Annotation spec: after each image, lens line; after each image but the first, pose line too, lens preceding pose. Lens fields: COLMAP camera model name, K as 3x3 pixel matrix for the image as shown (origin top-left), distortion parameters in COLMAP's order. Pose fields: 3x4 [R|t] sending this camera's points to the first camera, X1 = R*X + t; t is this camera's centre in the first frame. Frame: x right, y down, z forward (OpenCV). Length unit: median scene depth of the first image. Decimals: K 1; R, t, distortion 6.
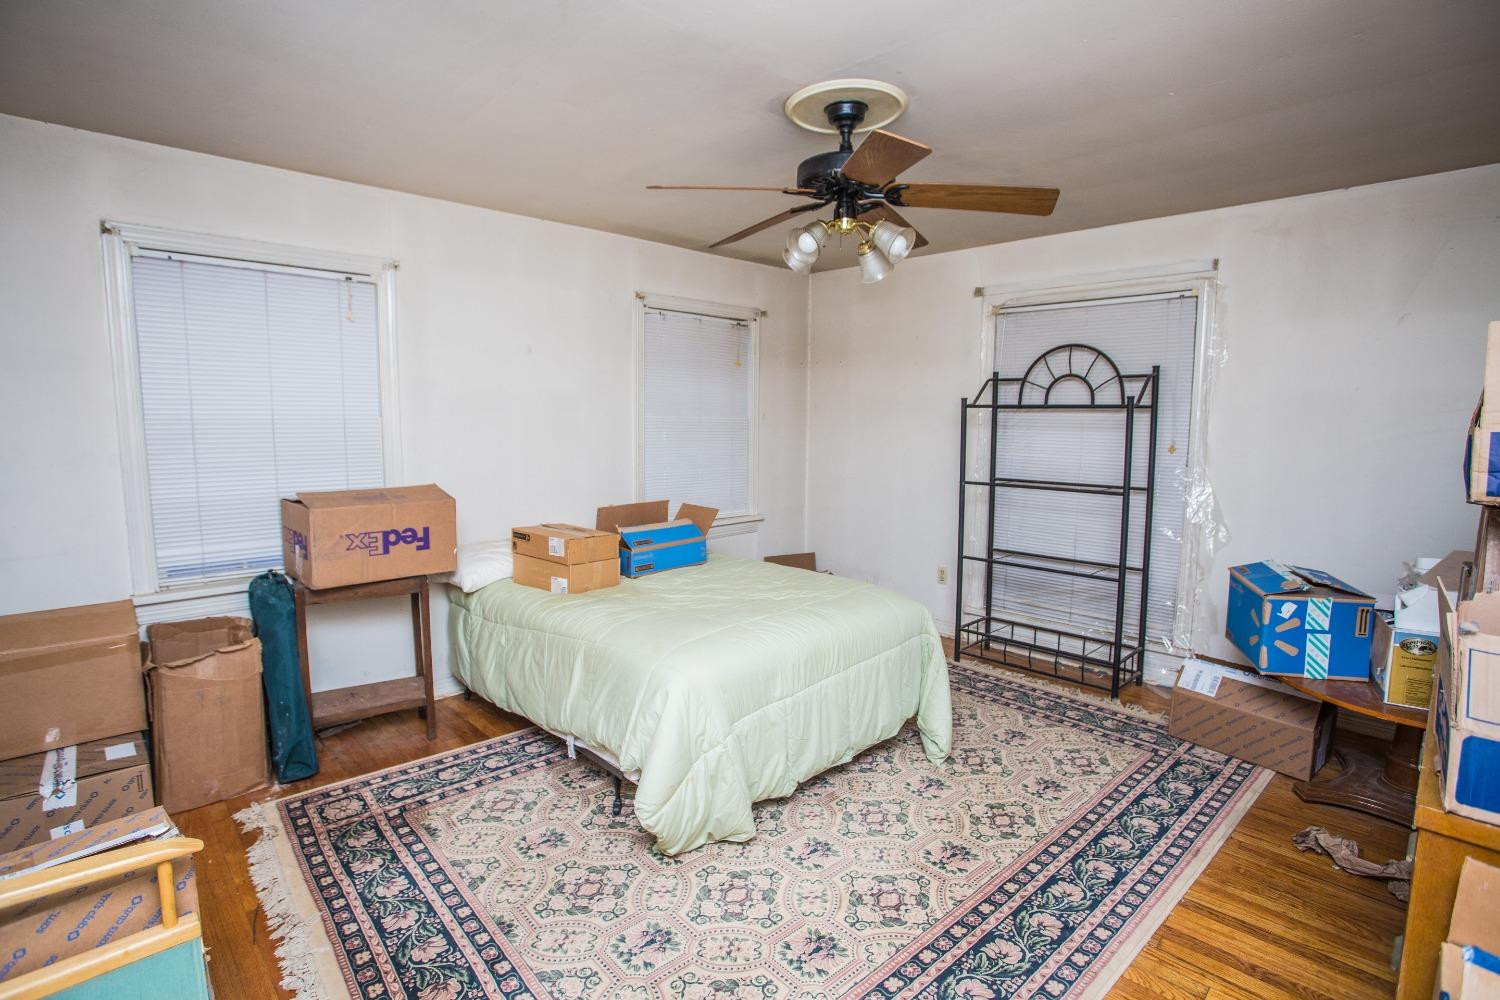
lens RADIAL K [[730.3, 0, 745.5], [0, 730.3, 498.7], [0, 0, 1]] dist [-0.078179, 0.040992]
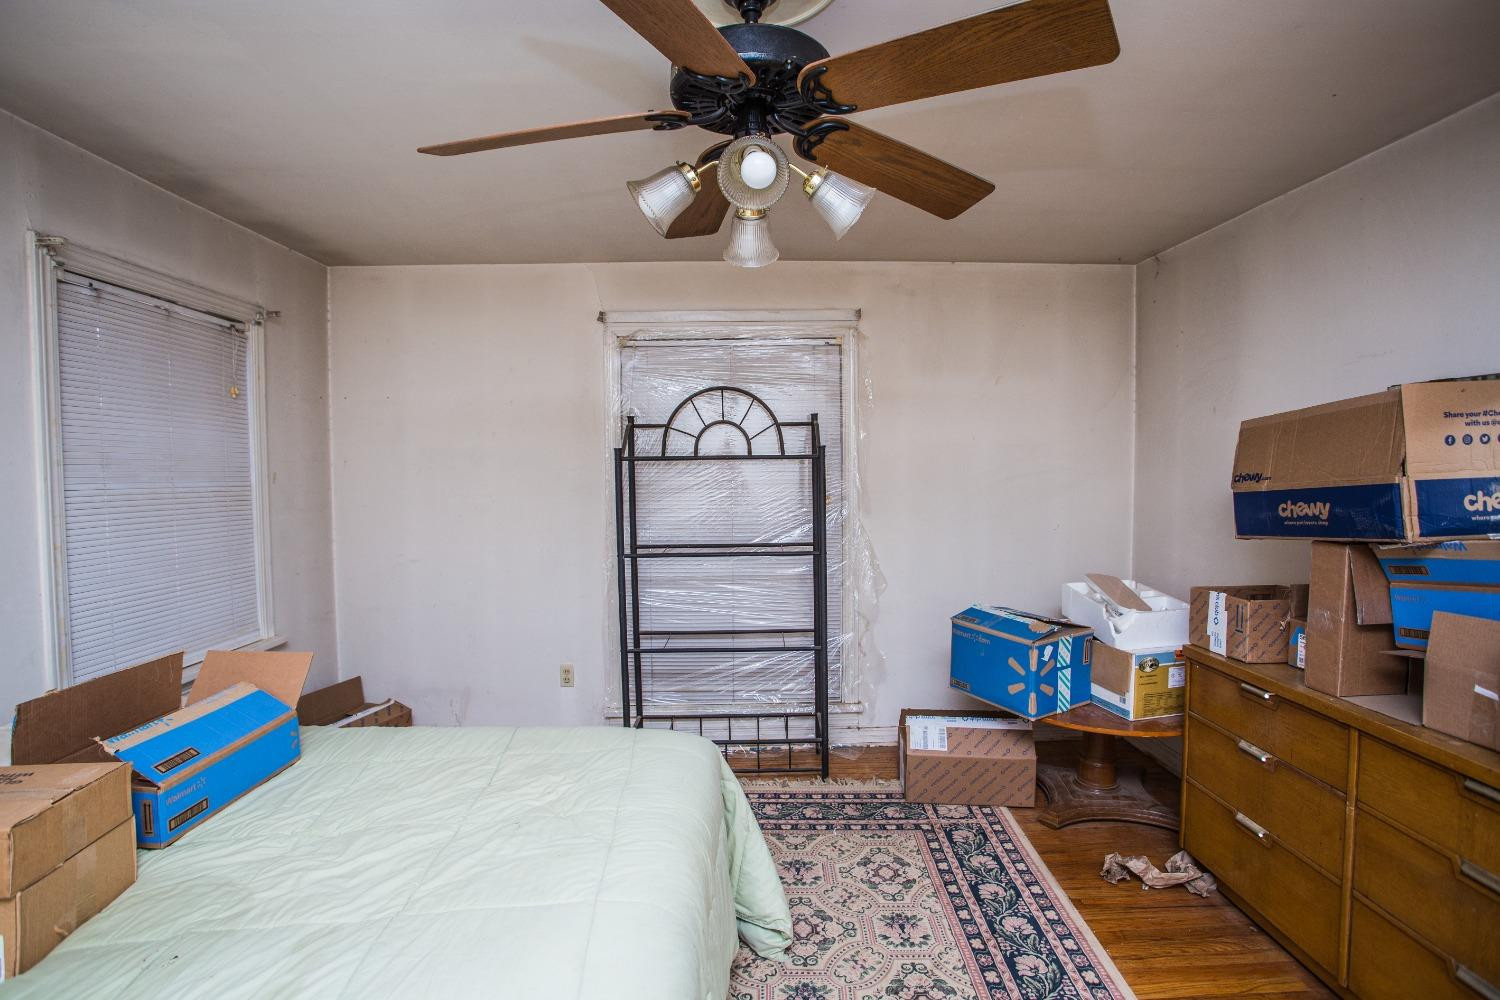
lens RADIAL K [[739.7, 0, 750.0], [0, 739.7, 500.0], [0, 0, 1]] dist [-0.085916, 0.042526]
pose [[0.685674, -0.047954, 0.726328, -0.235421], [0.096321, 0.995030, -0.025235, -0.064589], [-0.721508, 0.087264, 0.686885, 0.466209]]
